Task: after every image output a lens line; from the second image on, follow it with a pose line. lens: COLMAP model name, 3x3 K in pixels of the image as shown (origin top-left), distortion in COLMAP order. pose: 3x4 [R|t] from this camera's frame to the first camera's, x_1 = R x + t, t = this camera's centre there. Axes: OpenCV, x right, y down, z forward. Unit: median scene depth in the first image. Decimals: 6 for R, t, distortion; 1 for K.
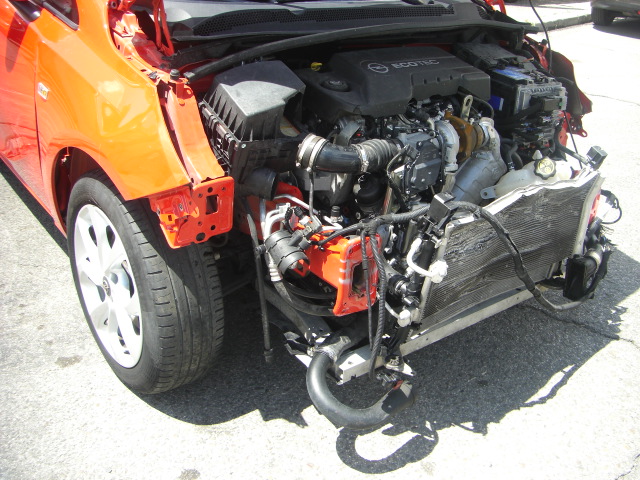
lens RADIAL K [[719.5, 0, 338.9], [0, 719.5, 204.4], [0, 0, 1]] dist [-0.179900, 0.151711]
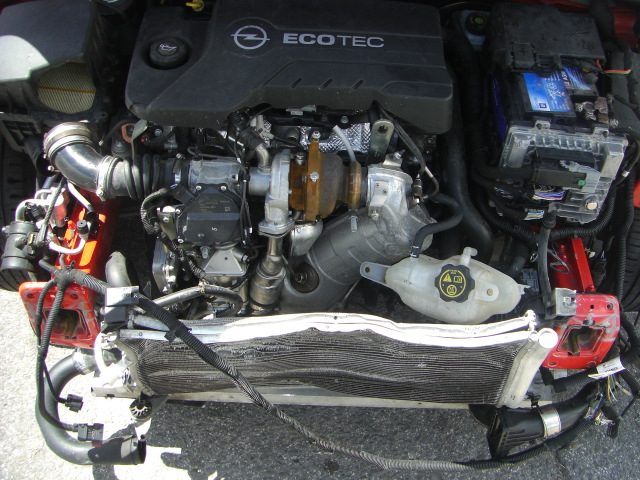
lens RADIAL K [[719.5, 0, 338.9], [0, 719.5, 204.4], [0, 0, 1]] dist [-0.179900, 0.151711]
pose [[0.770075, 0.435823, -0.465879, 0.495546], [-0.246075, 0.876681, 0.413373, -0.352933], [0.588585, -0.203687, 0.782355, 0.523337]]
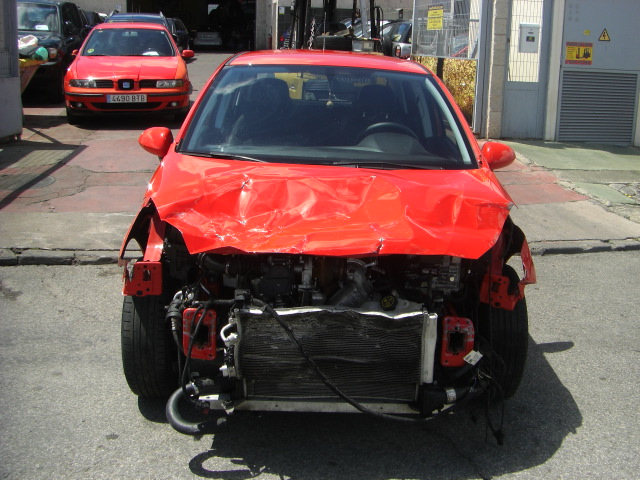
lens RADIAL K [[719.5, 0, 338.9], [0, 719.5, 204.4], [0, 0, 1]] dist [-0.179900, 0.151711]
pose [[0.801848, 0.081122, -0.591996, 1.037730], [-0.221942, 0.960298, -0.169026, 0.018575], [0.554781, 0.266922, 0.788017, -0.132349]]
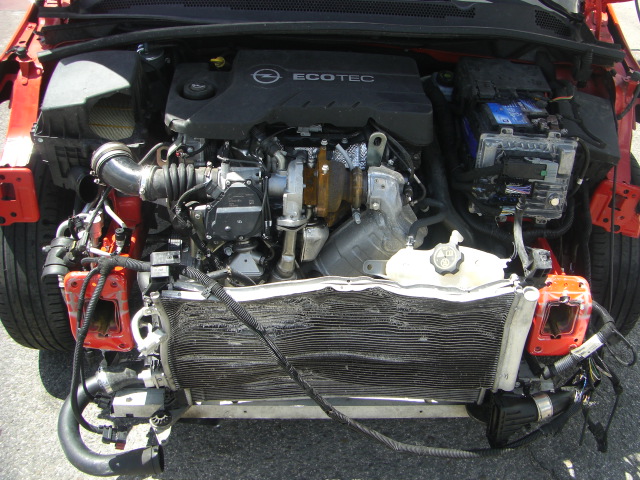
lens RADIAL K [[719.5, 0, 338.9], [0, 719.5, 204.4], [0, 0, 1]] dist [-0.179900, 0.151711]
pose [[0.807526, 0.267199, -0.525840, 0.594985], [-0.226923, 0.963627, 0.141172, -0.188305], [0.544434, 0.005325, 0.838787, 0.380965]]
